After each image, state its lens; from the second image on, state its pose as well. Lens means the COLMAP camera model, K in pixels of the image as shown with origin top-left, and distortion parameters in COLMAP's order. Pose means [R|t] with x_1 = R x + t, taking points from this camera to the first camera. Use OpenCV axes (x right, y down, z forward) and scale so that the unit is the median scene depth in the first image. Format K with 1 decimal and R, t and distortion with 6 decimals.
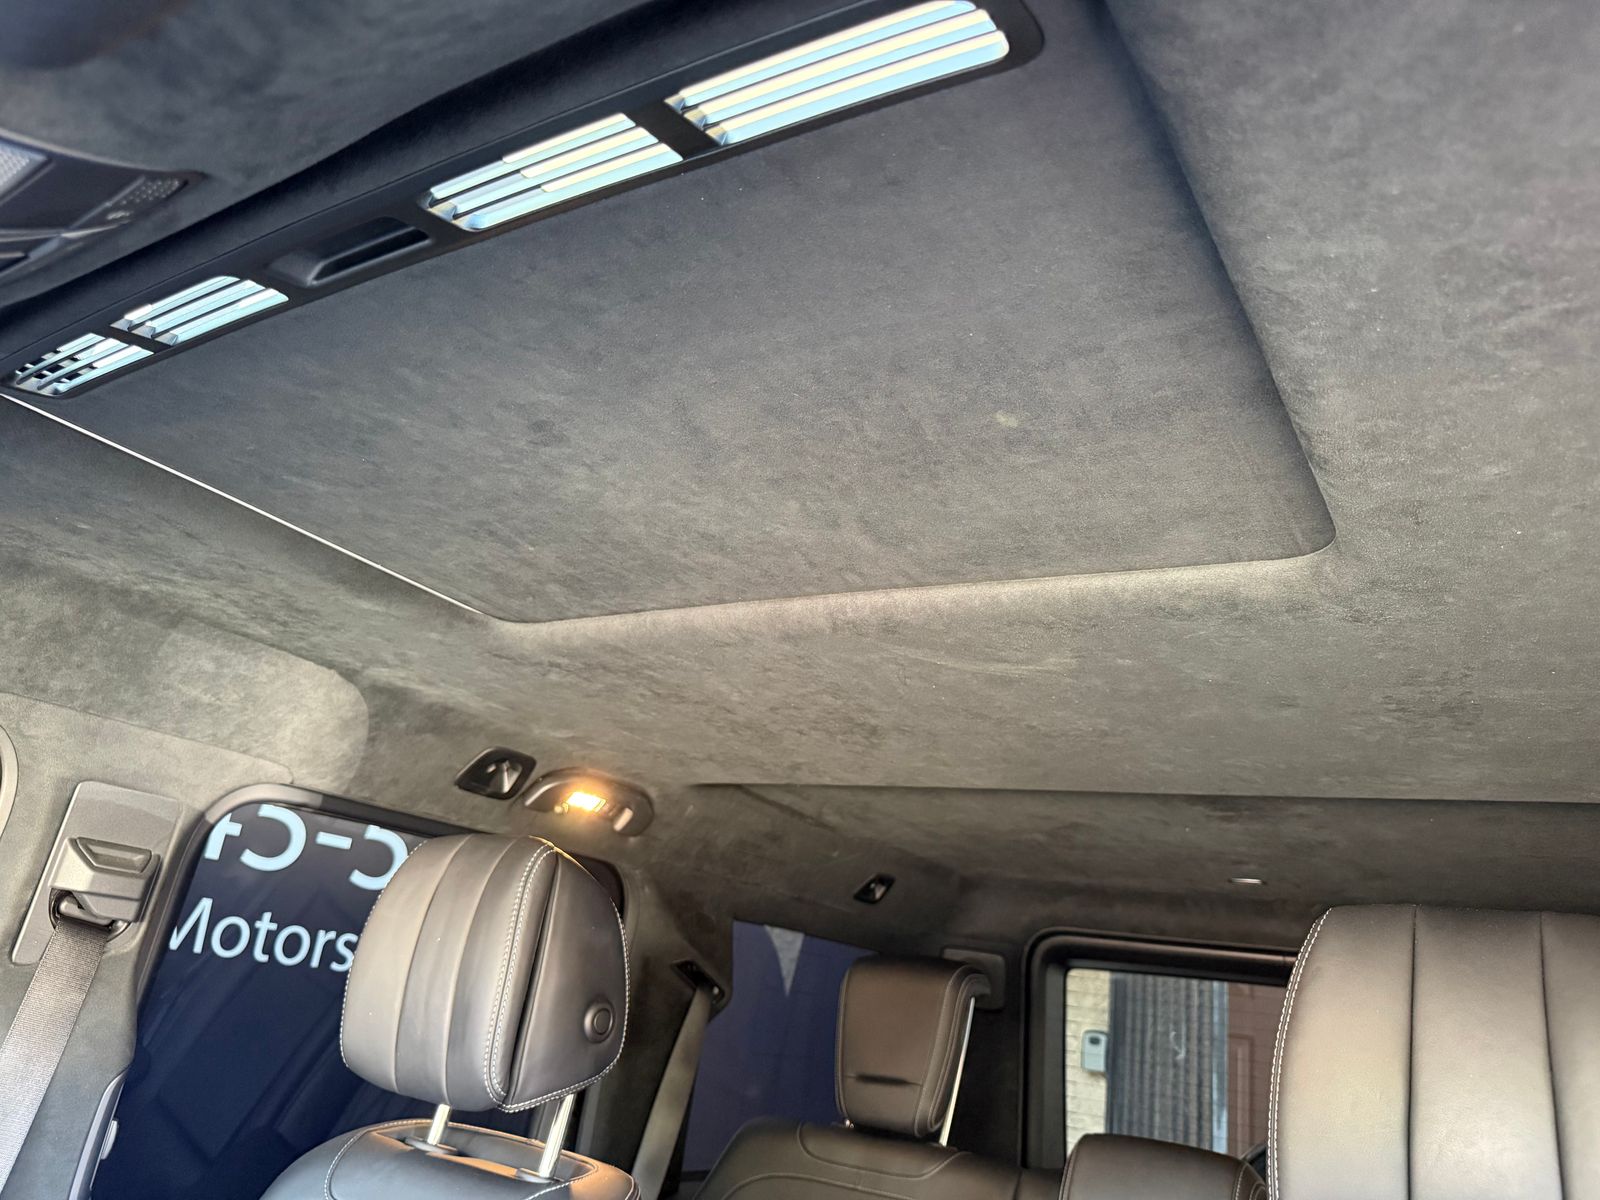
lens RADIAL K [[1126.9, 0, 792.9], [0, 1126.9, 604.4], [0, 0, 1]] dist [0.027838, -0.040994]
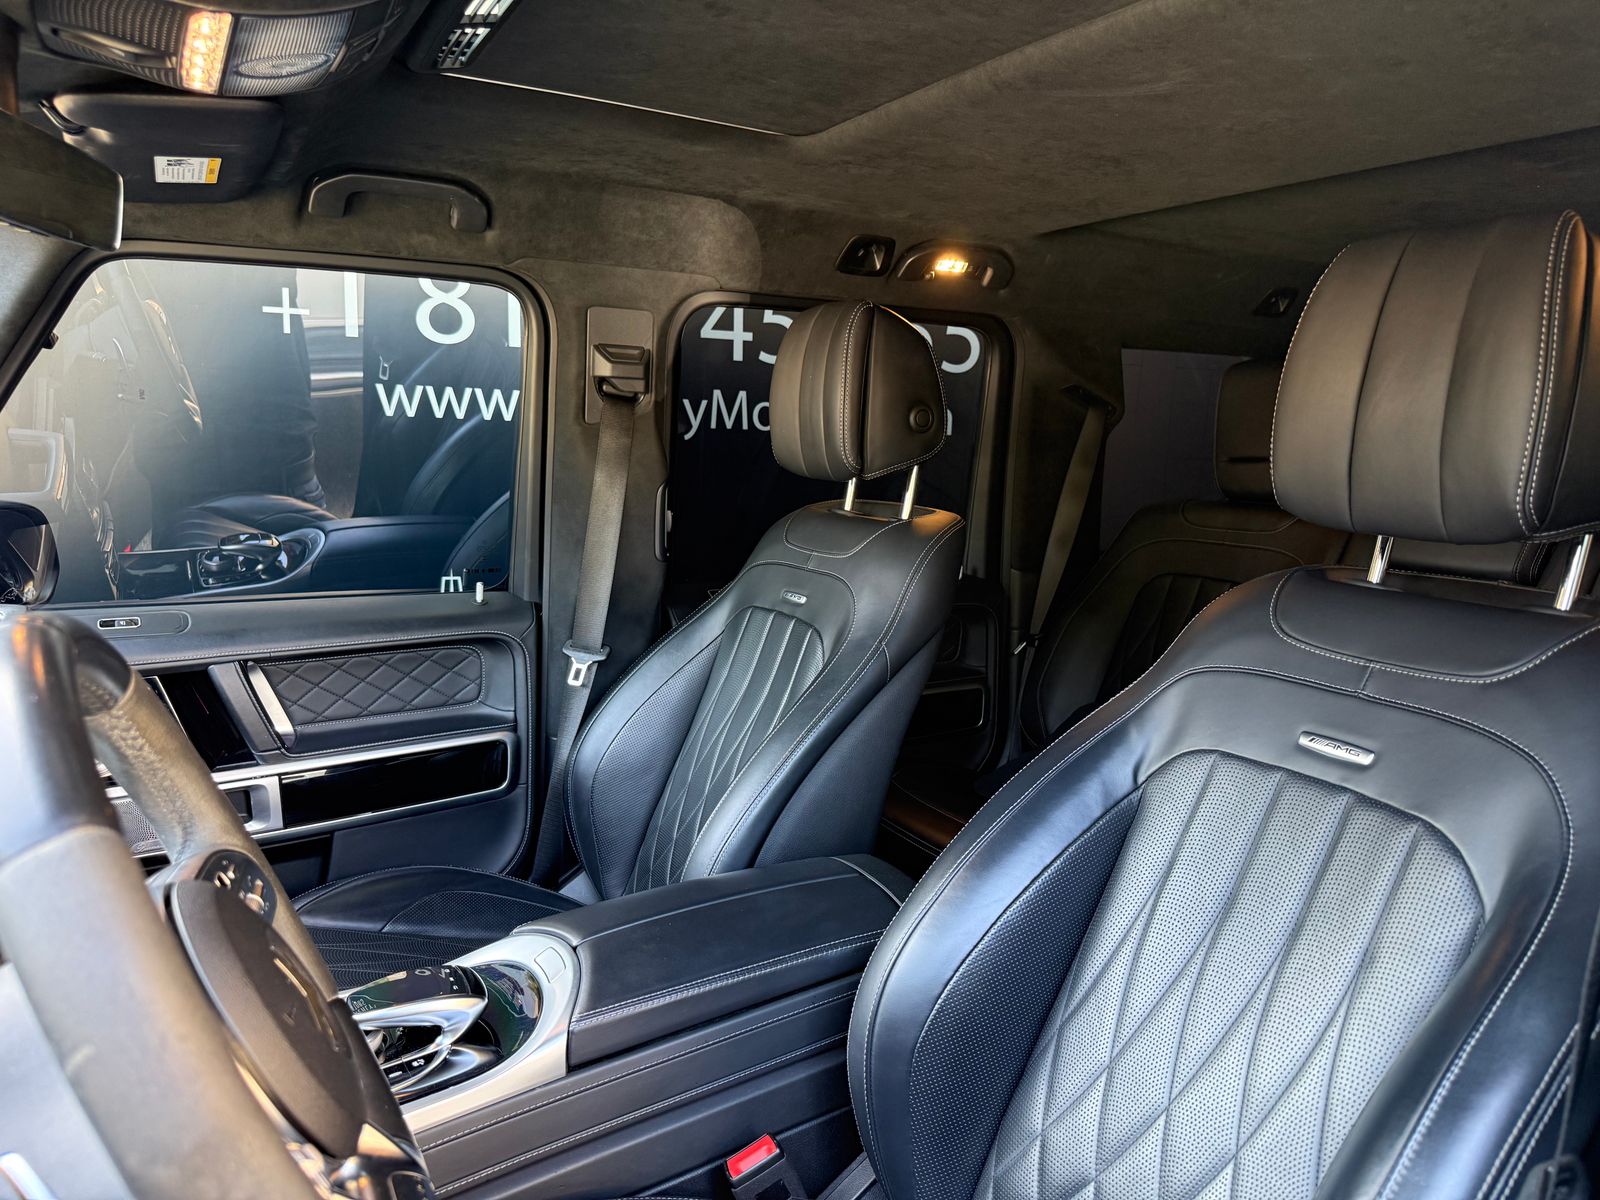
lens RADIAL K [[1126.9, 0, 800.6], [0, 1126.9, 604.8], [0, 0, 1]] dist [0.027838, -0.040994]
pose [[0.878275, -0.030256, -0.477197, 0.334833], [0.234763, 0.896713, 0.375223, 0.009078], [0.416556, -0.441578, 0.794664, -0.272633]]
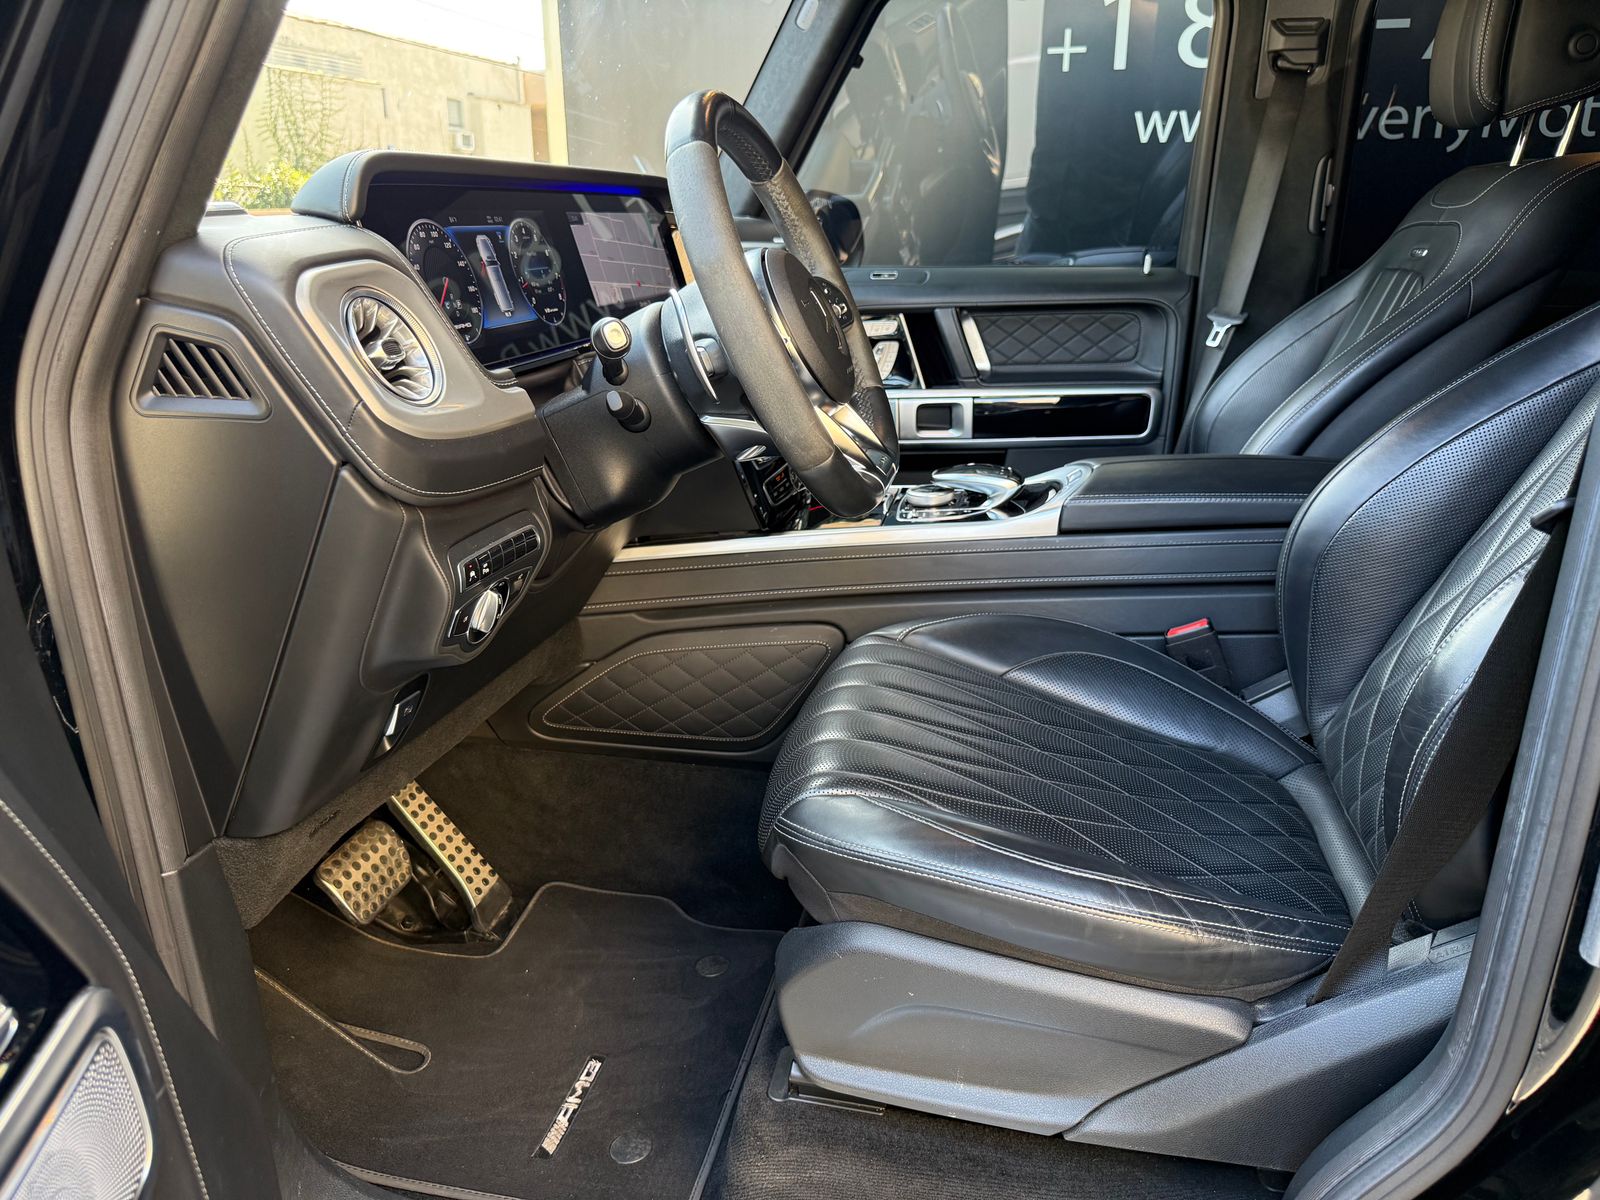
lens RADIAL K [[1126.9, 0, 799.1], [0, 1126.9, 587.6], [0, 0, 1]] dist [0.027838, -0.040994]
pose [[0.363982, 0.169322, -0.915886, 0.759111], [0.350075, 0.886366, 0.302988, 0.189902], [0.863113, -0.430911, 0.263346, -0.398931]]
